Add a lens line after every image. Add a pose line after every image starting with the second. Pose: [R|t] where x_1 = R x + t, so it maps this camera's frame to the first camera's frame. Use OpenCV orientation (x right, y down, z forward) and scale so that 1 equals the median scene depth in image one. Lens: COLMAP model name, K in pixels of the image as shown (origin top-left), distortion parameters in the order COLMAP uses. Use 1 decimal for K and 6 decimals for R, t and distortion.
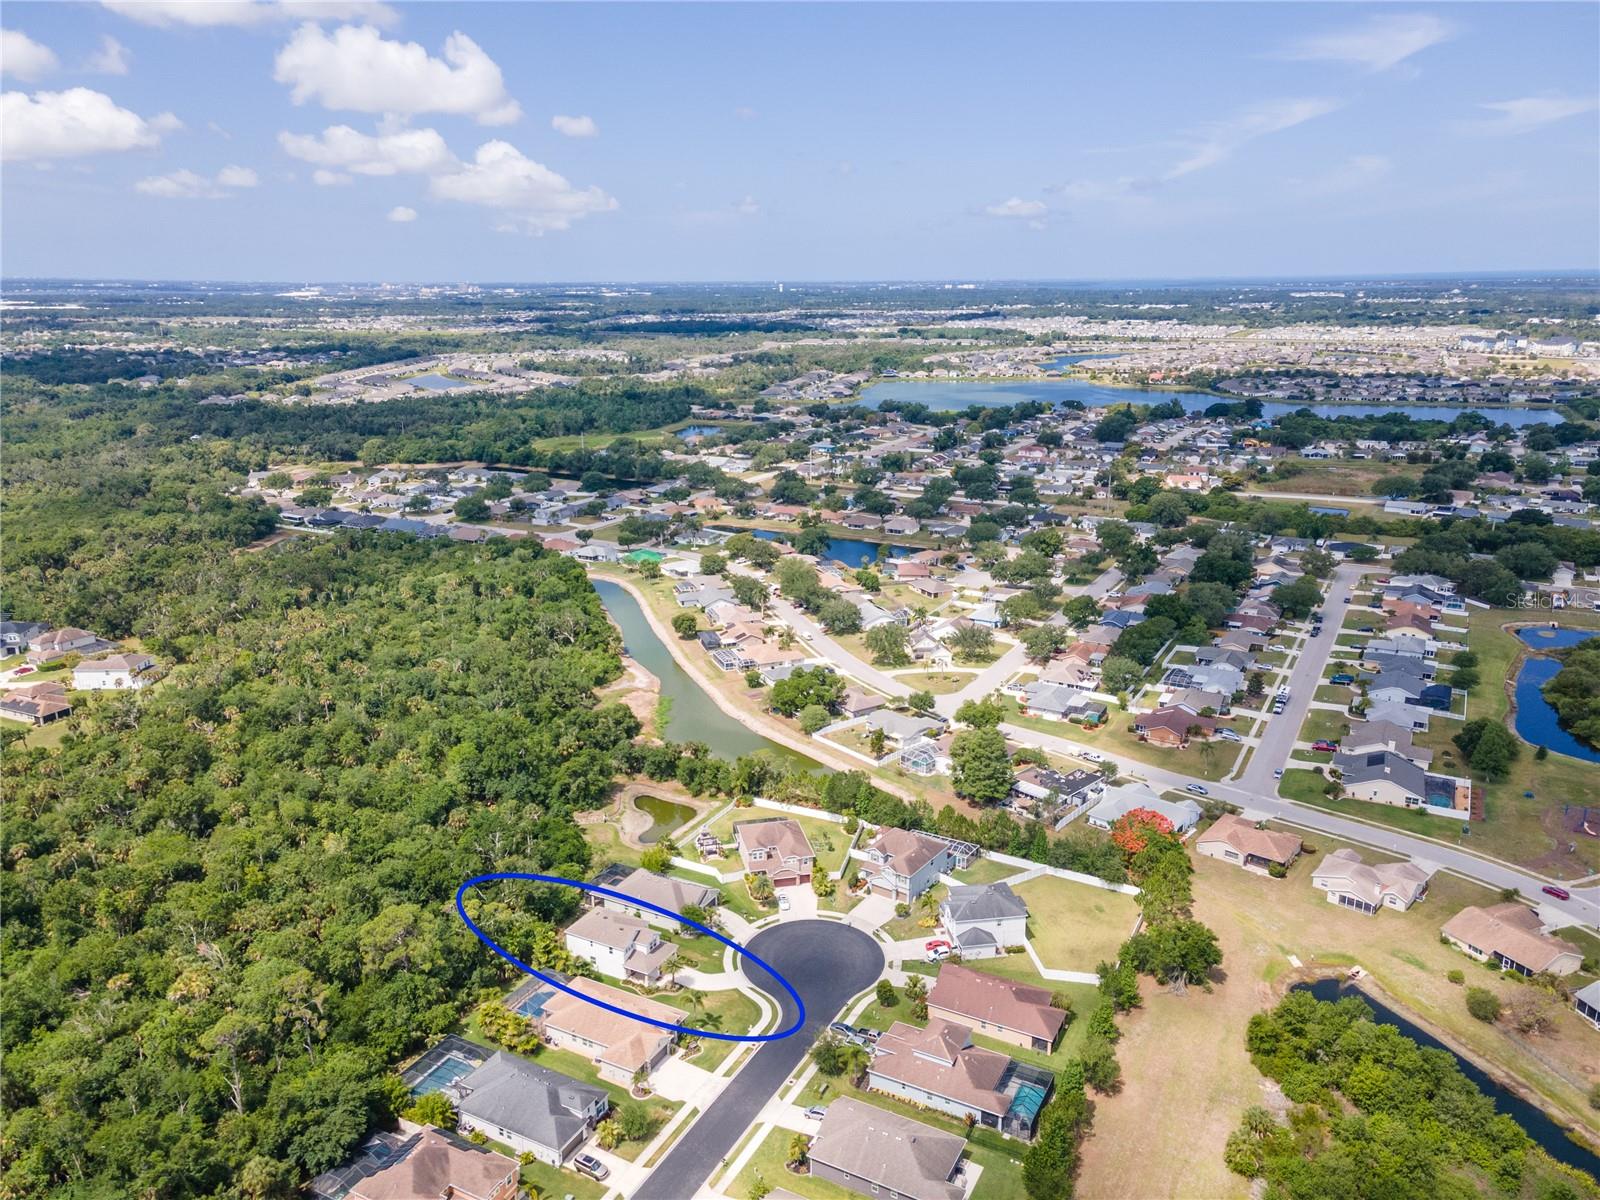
lens RADIAL K [[1164.2, 0, 797.7], [0, 1164.2, 597.1], [0, 0, 1]] dist [0.034109, 0.063470]
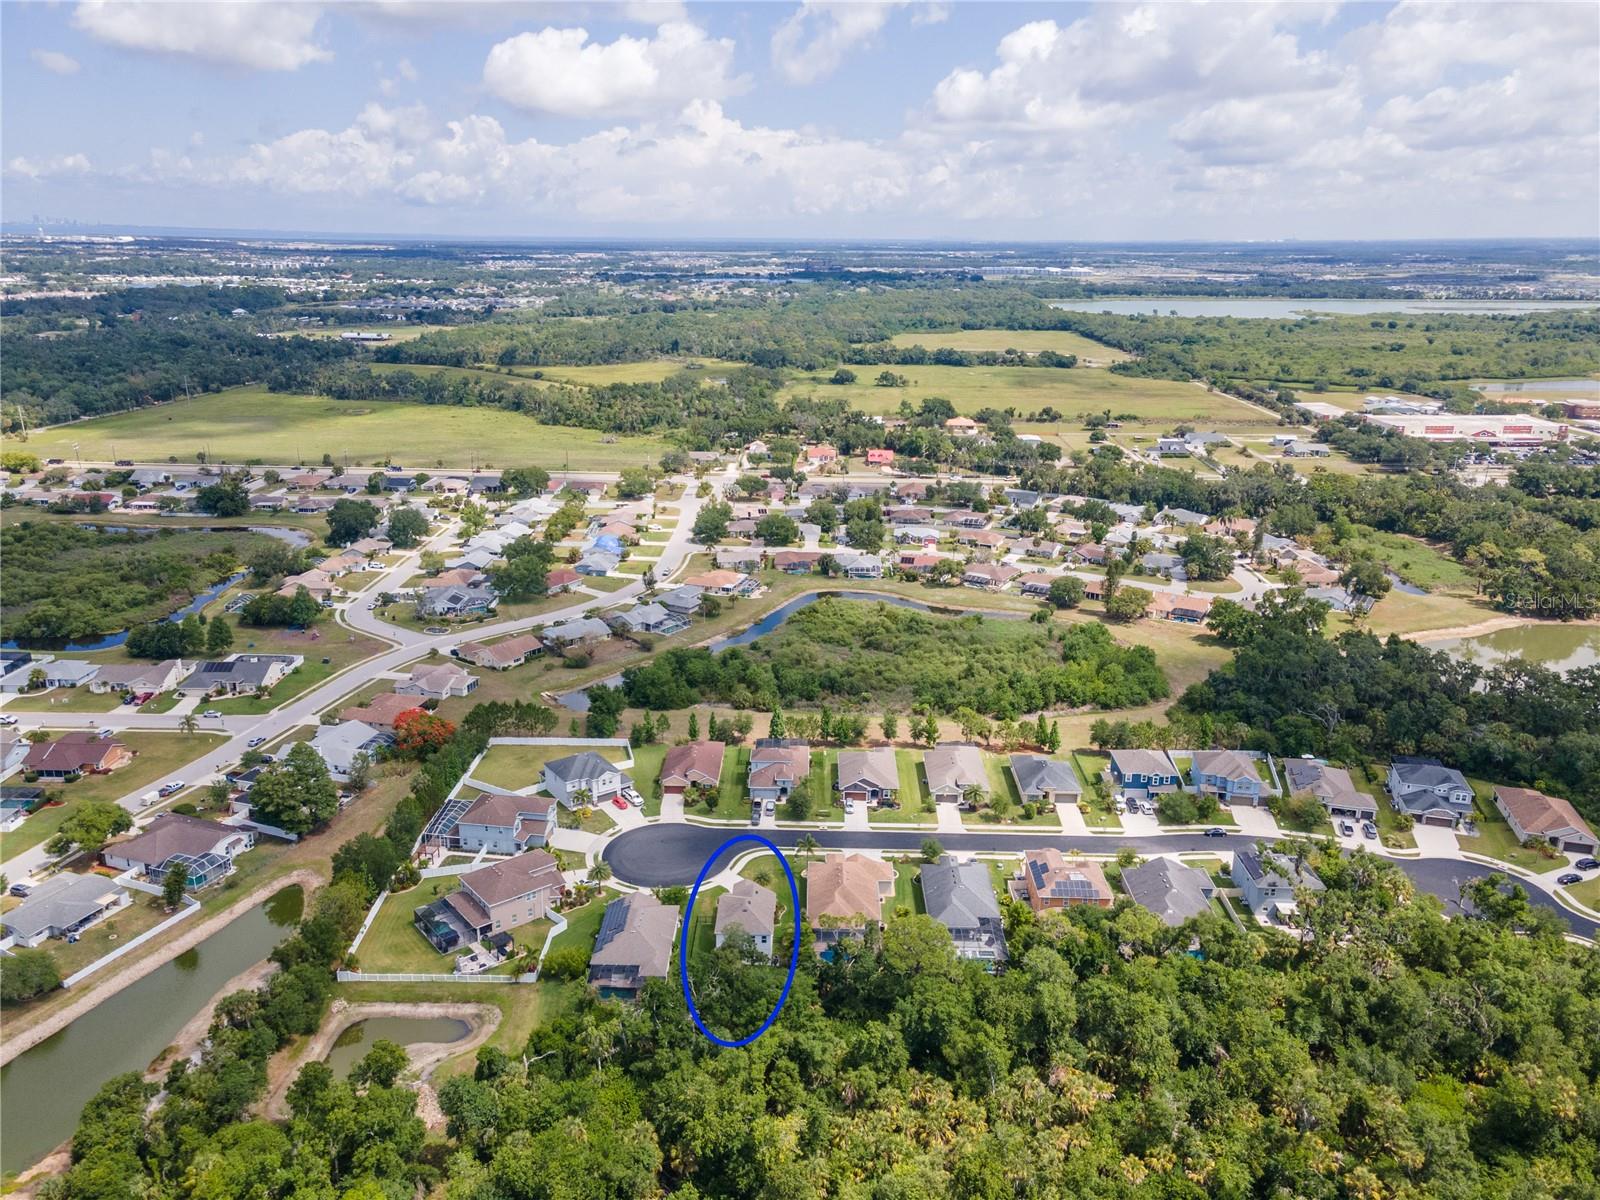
lens RADIAL K [[1174.3, 0, 797.3], [0, 1174.3, 609.3], [0, 0, 1]] dist [0.035014, 0.057930]
pose [[-0.448396, -0.269650, 0.852191, -0.573397], [0.231504, 0.885842, 0.402107, -0.193200], [-0.863335, 0.377589, -0.334783, 0.732430]]
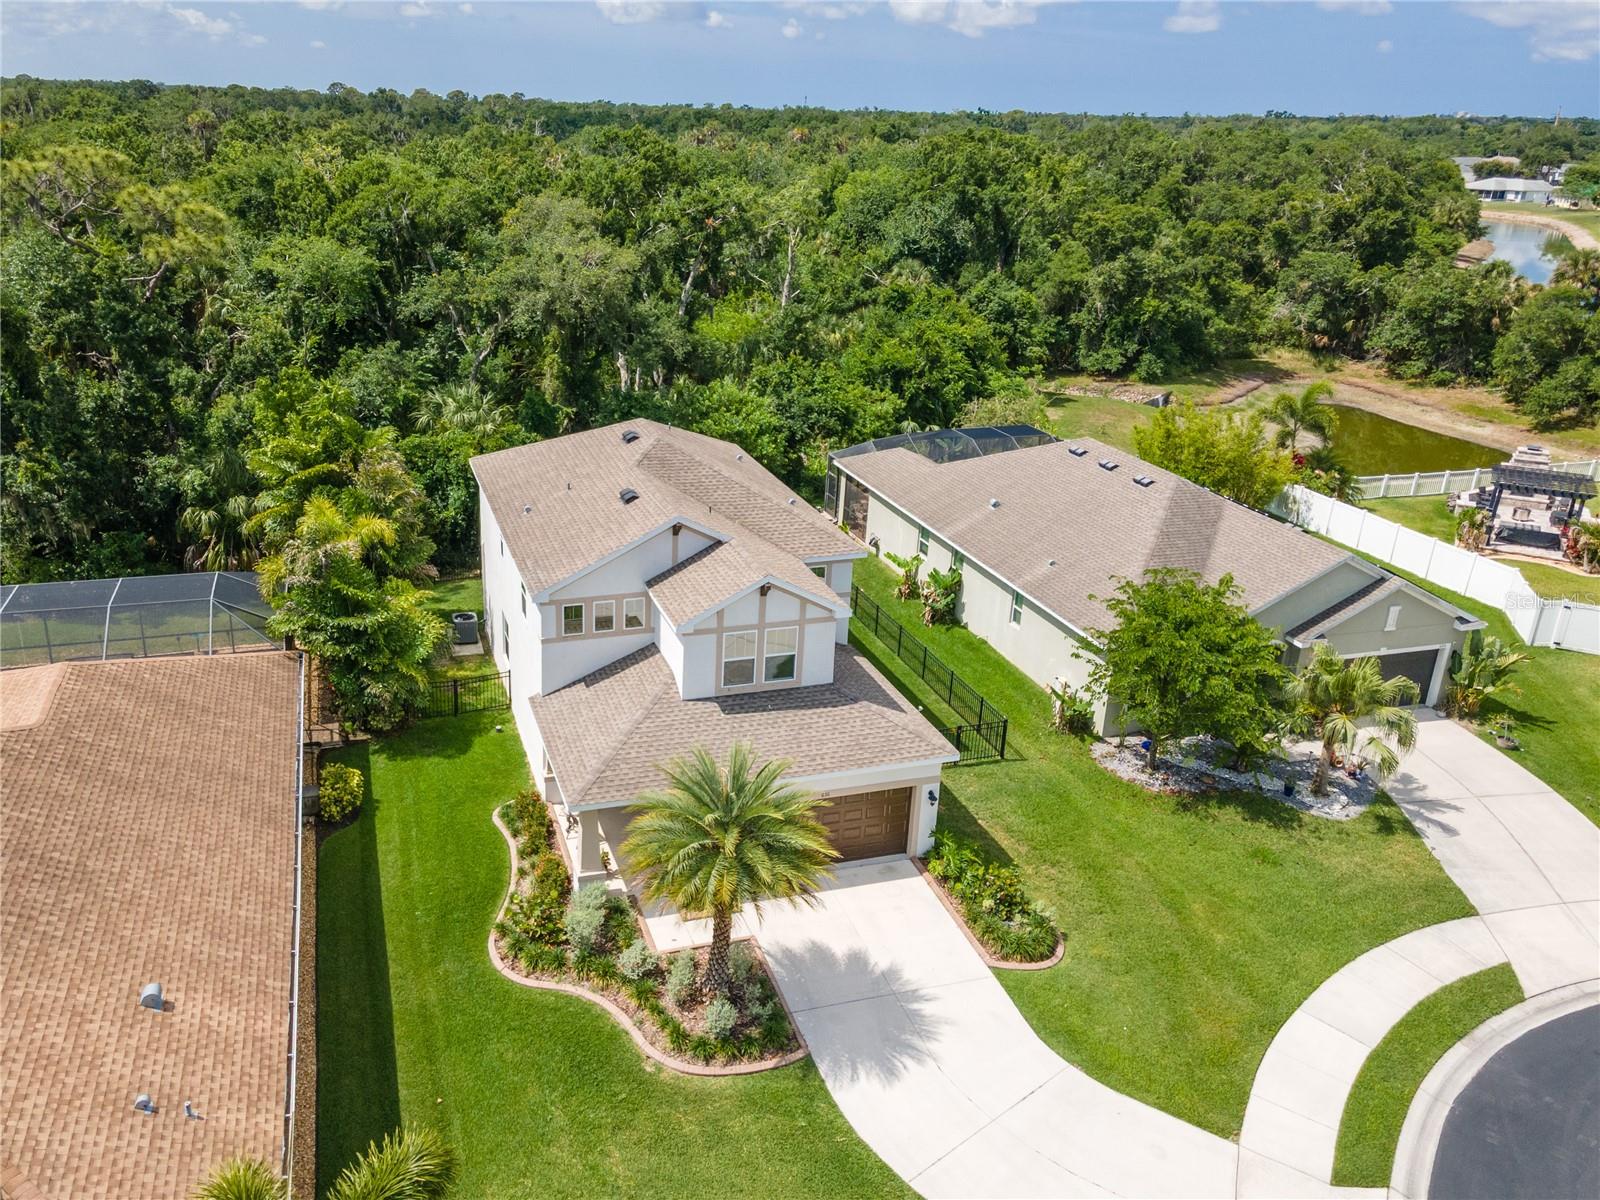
lens RADIAL K [[1205.4, 0, 708.0], [0, 1205.4, 560.0], [0, 0, 1]] dist [0.046030, 0.009763]
pose [[0.703704, 0.272440, -0.656183, -0.022465], [-0.220867, 0.961685, 0.162420, 0.159865], [0.675291, 0.030634, 0.736915, 0.537733]]
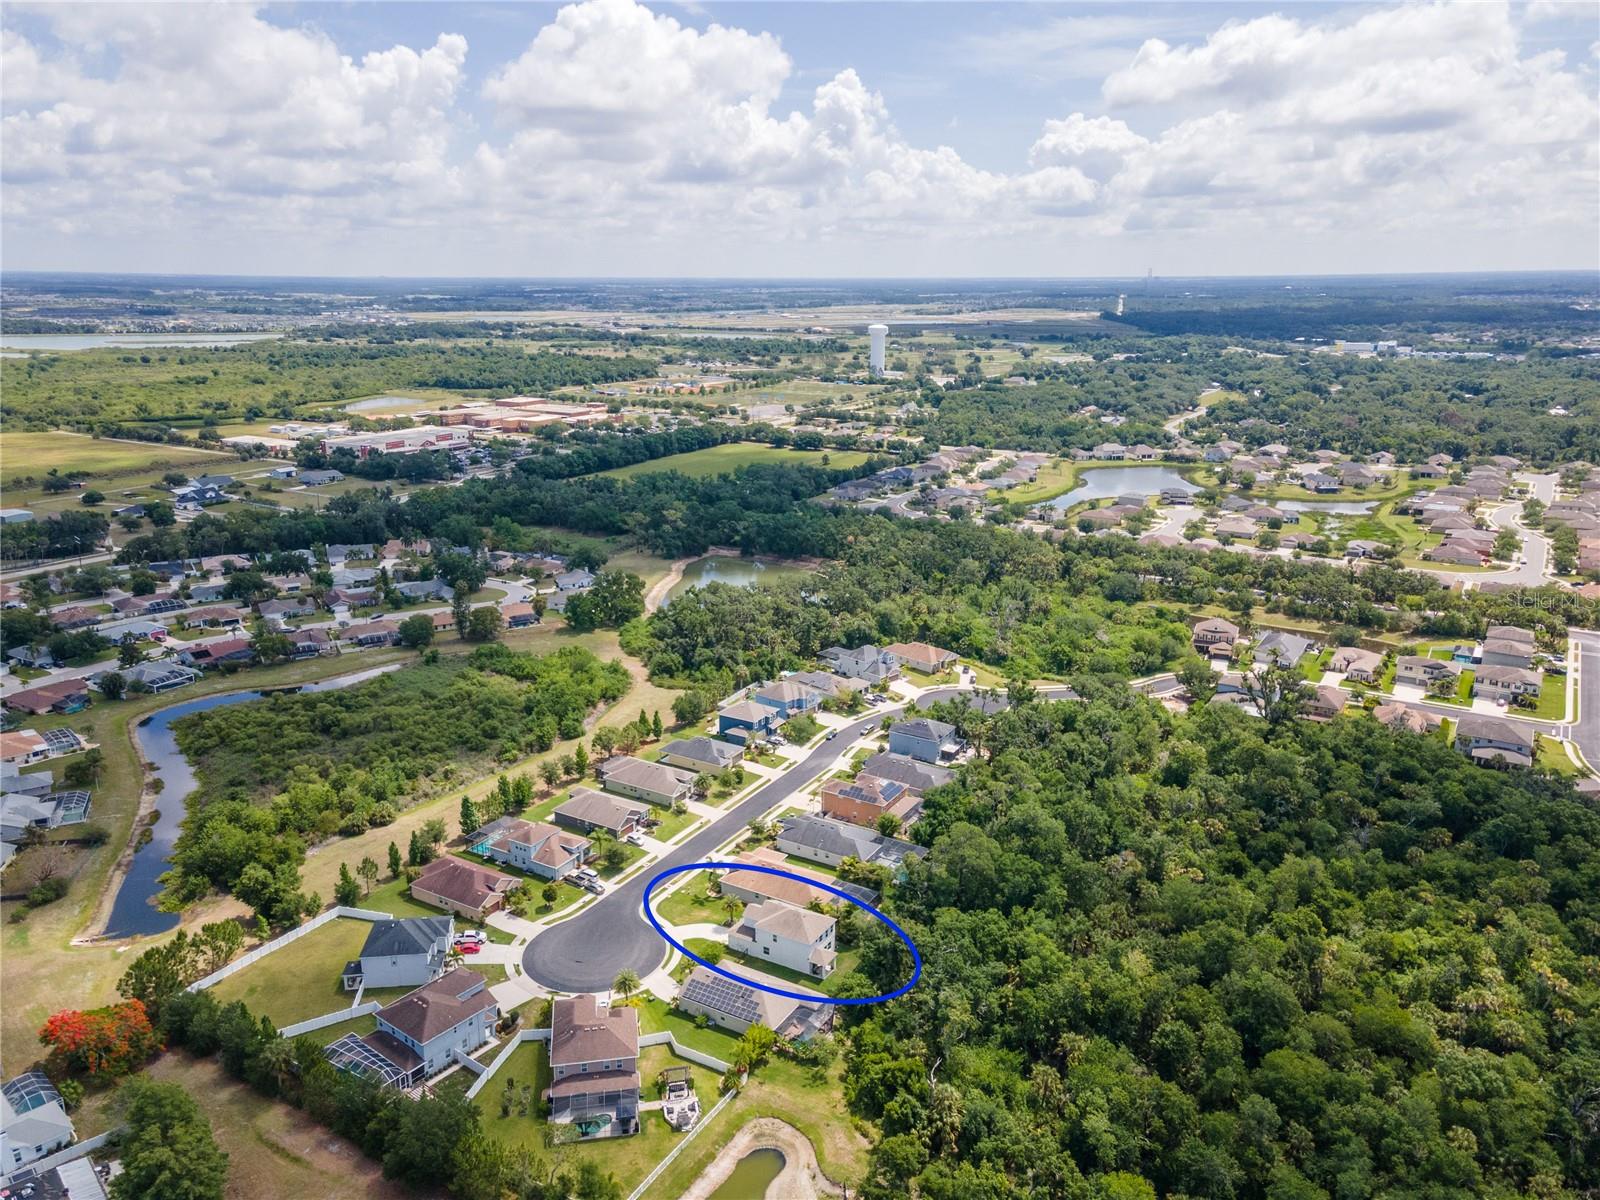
lens RADIAL K [[1192.6, 0, 772.4], [0, 1192.6, 563.3], [0, 0, 1]] dist [0.057393, 0.001293]
pose [[-0.998366, -0.006782, 0.056734, -0.119527], [0.021664, 0.873858, 0.485699, -0.297557], [-0.052872, 0.486134, -0.872283, 1.074230]]
